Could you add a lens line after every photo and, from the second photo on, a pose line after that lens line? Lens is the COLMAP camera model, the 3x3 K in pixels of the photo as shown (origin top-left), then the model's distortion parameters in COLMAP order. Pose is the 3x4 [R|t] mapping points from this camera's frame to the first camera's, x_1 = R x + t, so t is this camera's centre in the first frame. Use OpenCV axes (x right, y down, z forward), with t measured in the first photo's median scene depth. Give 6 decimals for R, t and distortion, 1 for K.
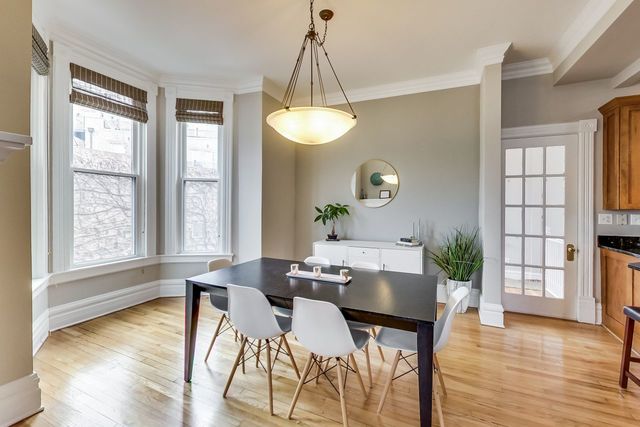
lens RADIAL K [[268.8, 0, 326.7], [0, 268.8, 211.0], [0, 0, 1]] dist [-0.001131, 0.000438]
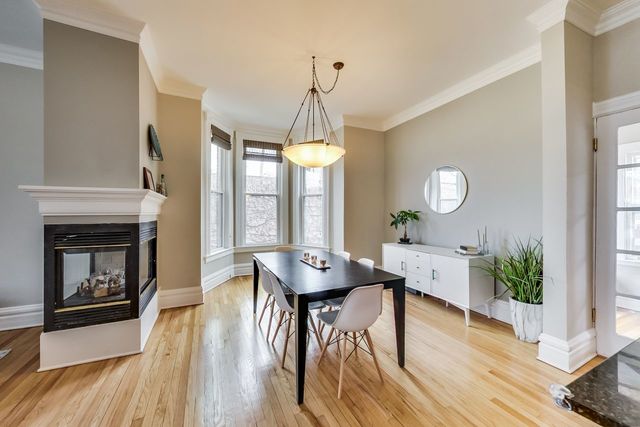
lens RADIAL K [[248.0, 0, 324.0], [0, 248.0, 213.6], [0, 0, 1]] dist [-0.000175, 0.000199]
pose [[0.748264, -0.007100, -0.663363, 0.487058], [-0.002298, 0.999909, -0.013294, 0.001354], [0.663397, 0.011472, 0.748180, 0.028999]]
